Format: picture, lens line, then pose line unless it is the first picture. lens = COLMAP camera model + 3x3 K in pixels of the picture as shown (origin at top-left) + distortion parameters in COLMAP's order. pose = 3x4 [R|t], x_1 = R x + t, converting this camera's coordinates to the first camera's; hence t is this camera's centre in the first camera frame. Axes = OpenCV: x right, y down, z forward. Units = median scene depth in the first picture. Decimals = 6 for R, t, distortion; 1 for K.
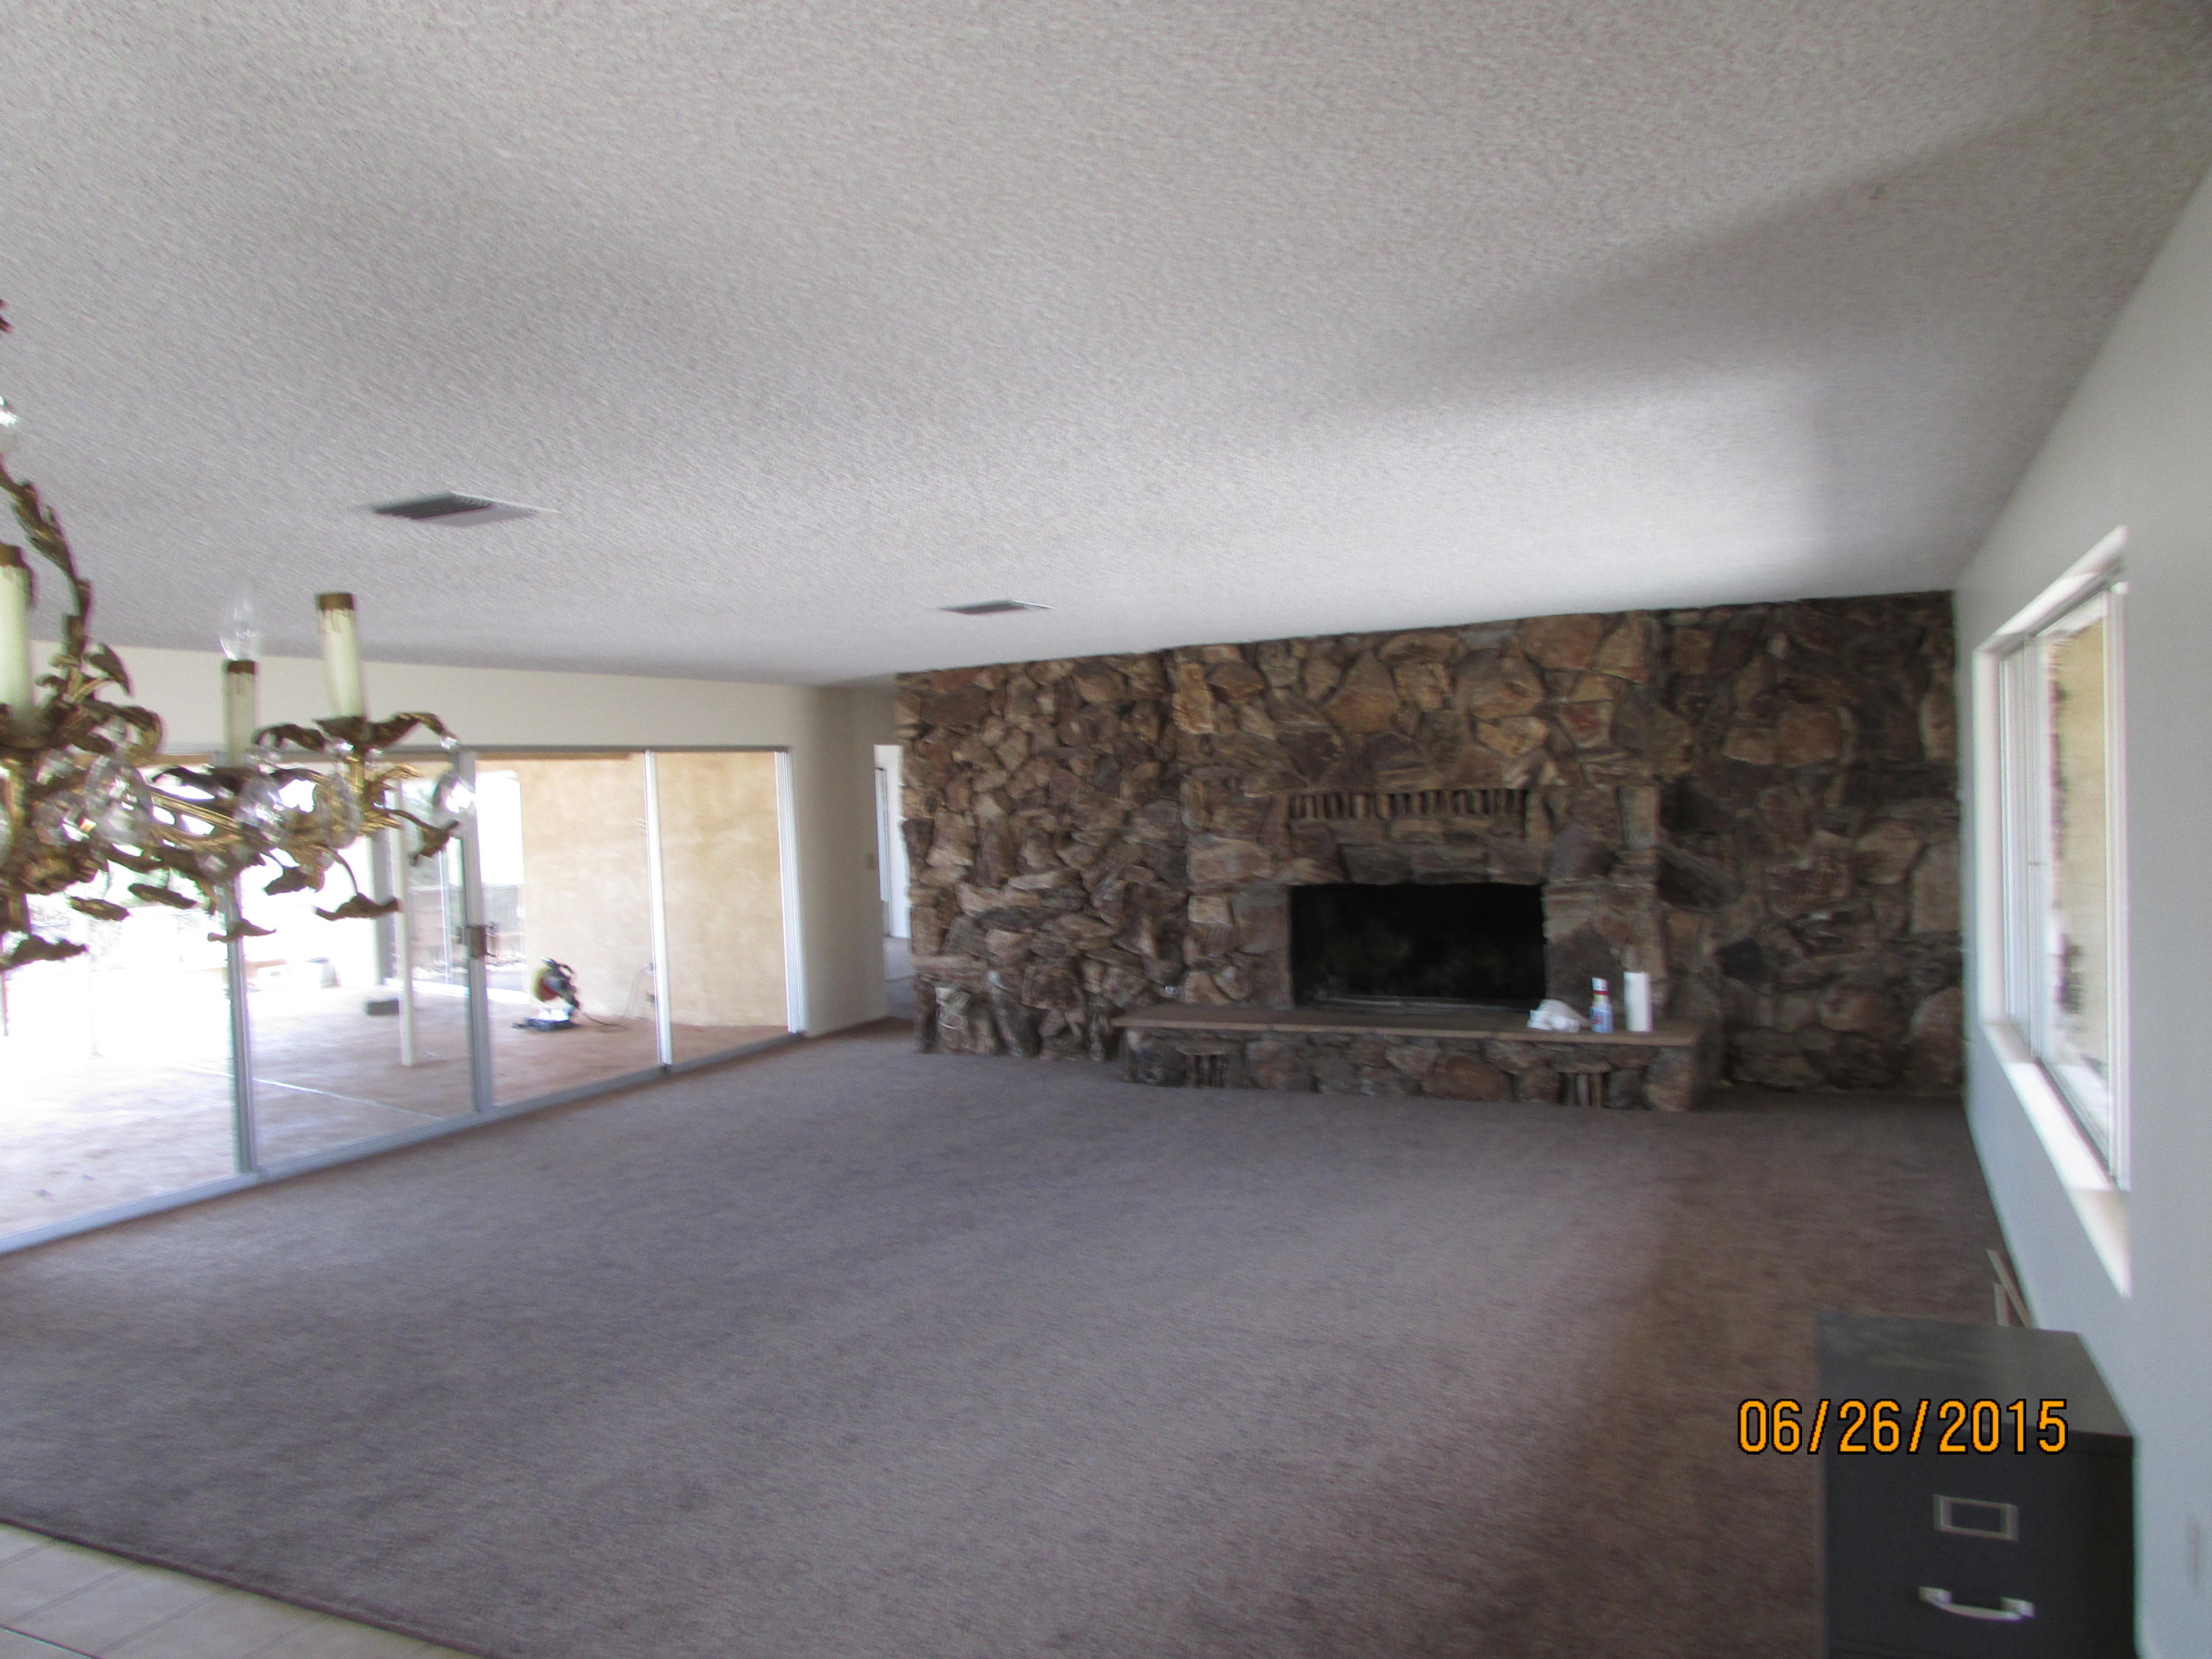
lens RADIAL K [[1570.3, 0, 1102.2], [0, 1570.3, 825.0], [0, 0, 1]] dist [-0.034392, 0.005810]
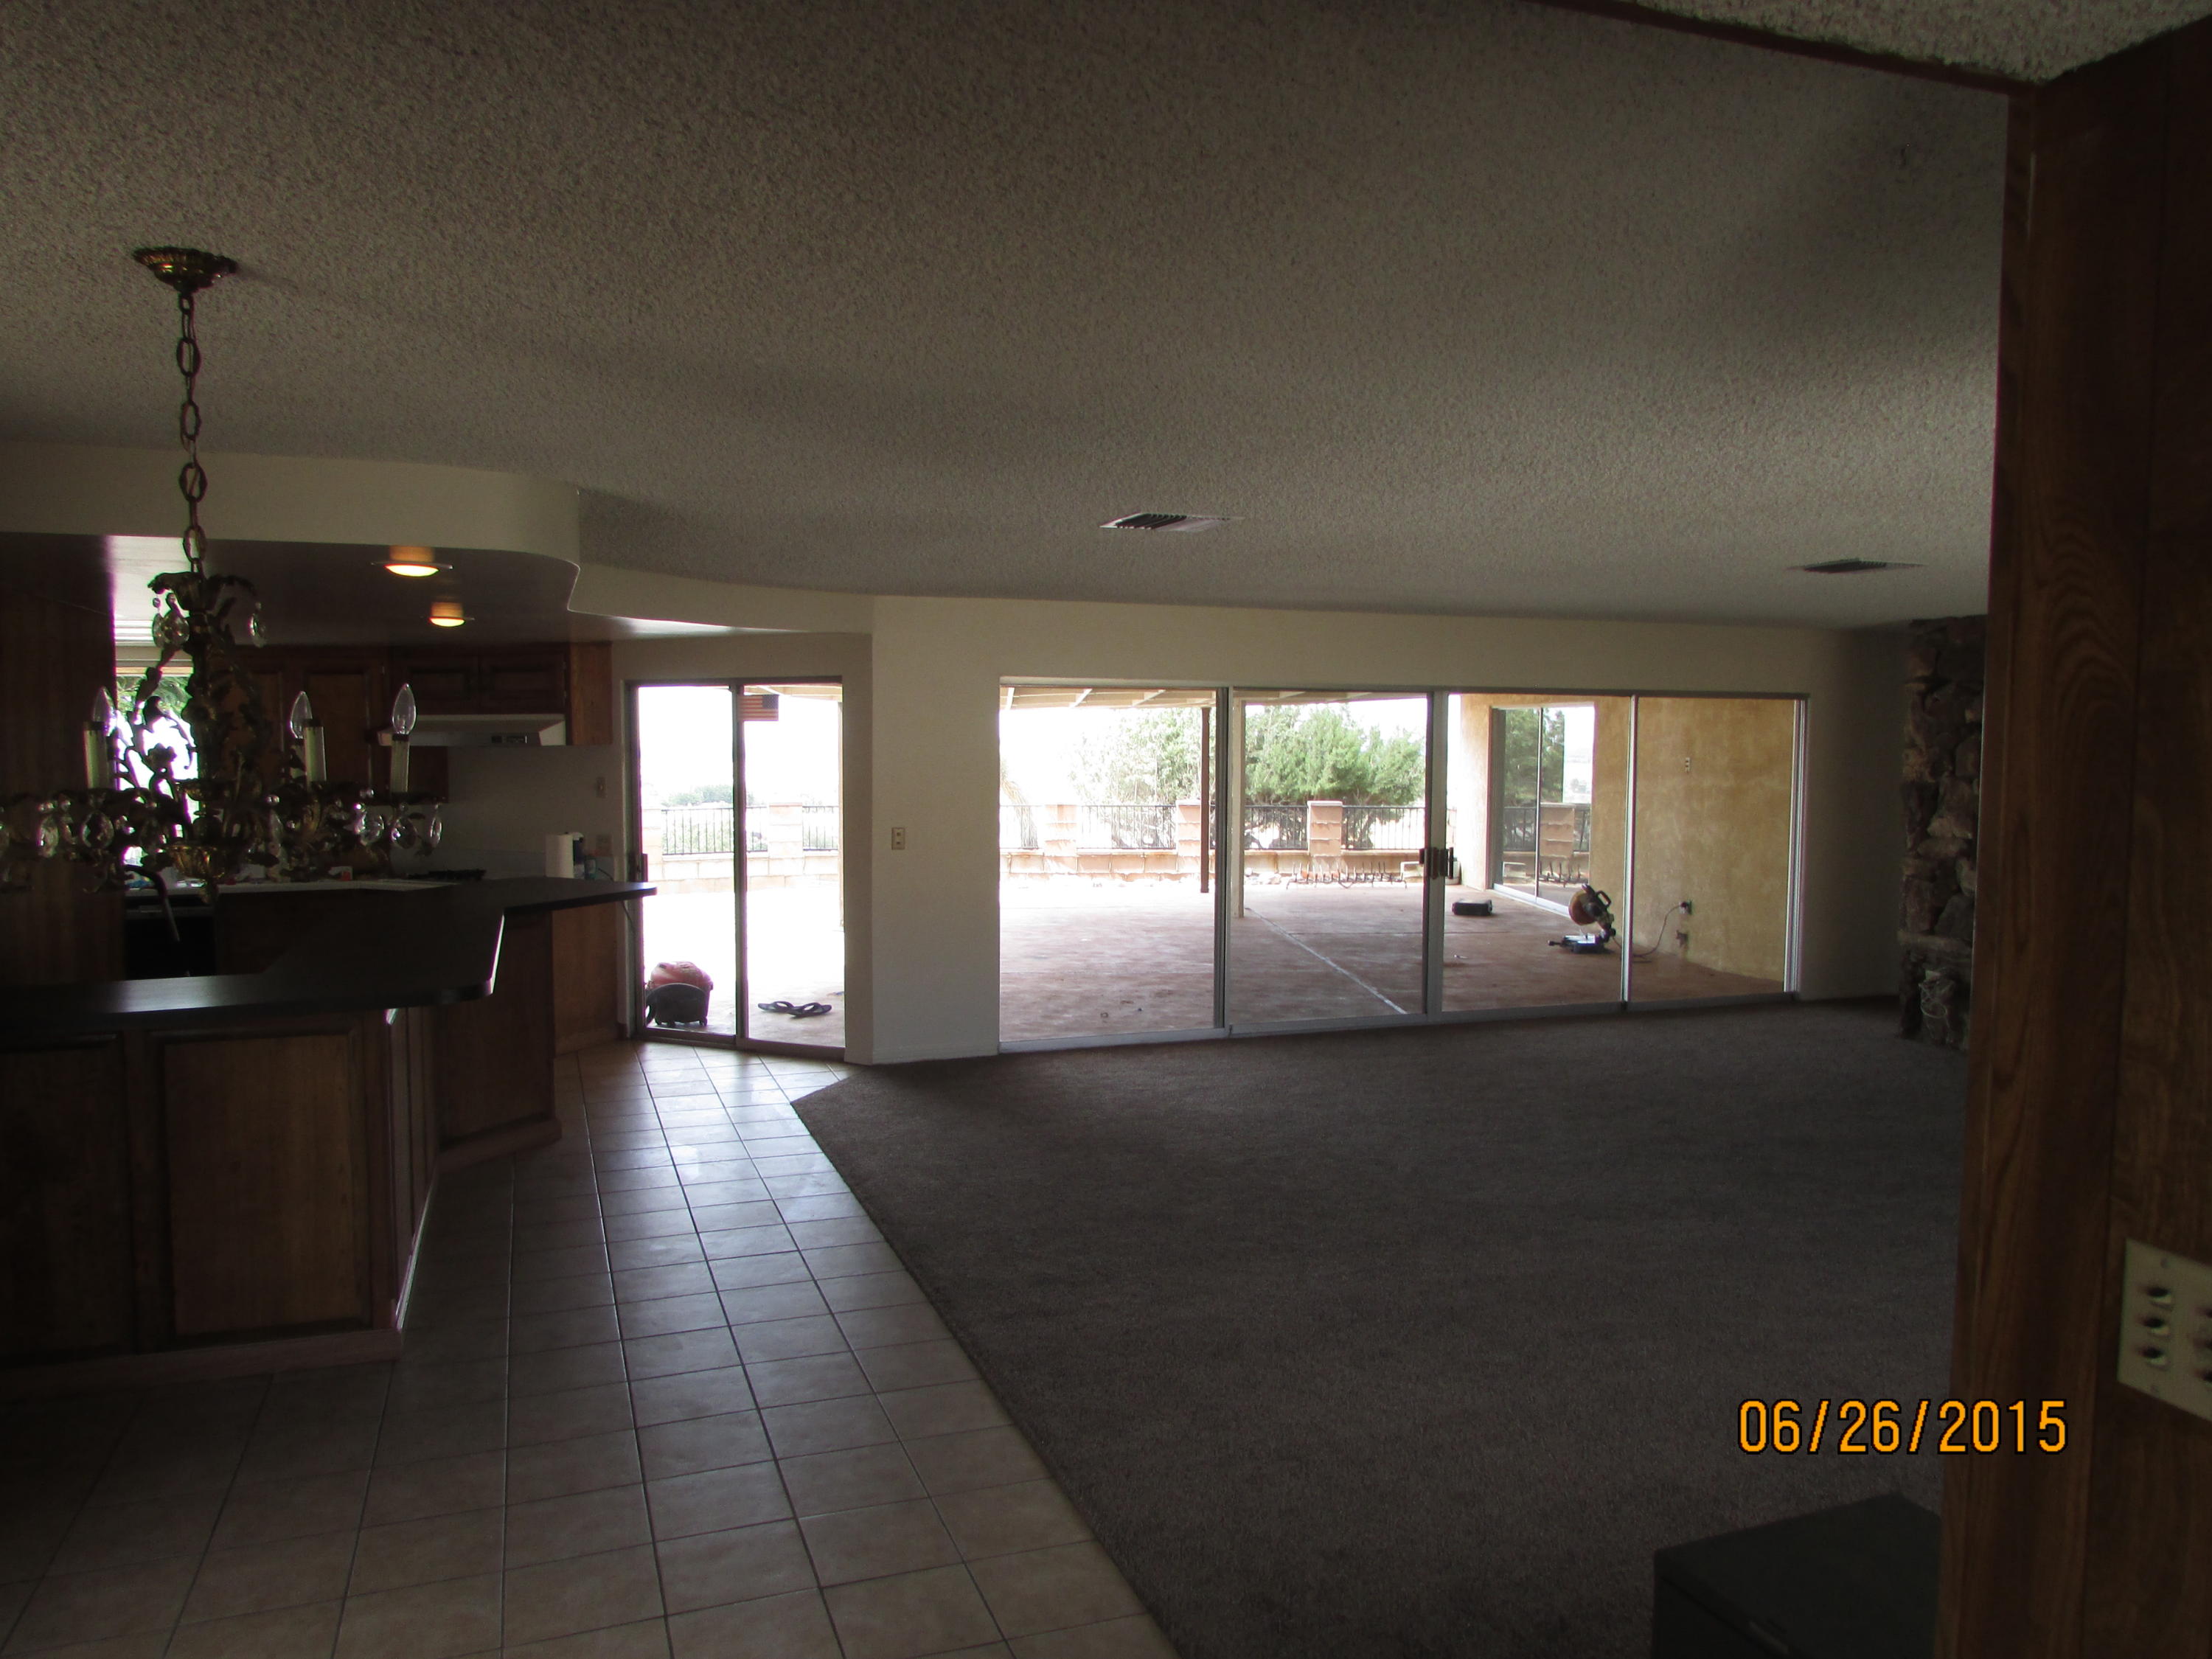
lens RADIAL K [[1570.3, 0, 1112.5], [0, 1570.3, 840.6], [0, 0, 1]] dist [-0.034392, 0.005810]
pose [[0.721168, 0.104399, -0.684848, 0.166264], [-0.060079, 0.994280, 0.088304, -0.021859], [0.690150, -0.022537, 0.723315, 0.027416]]
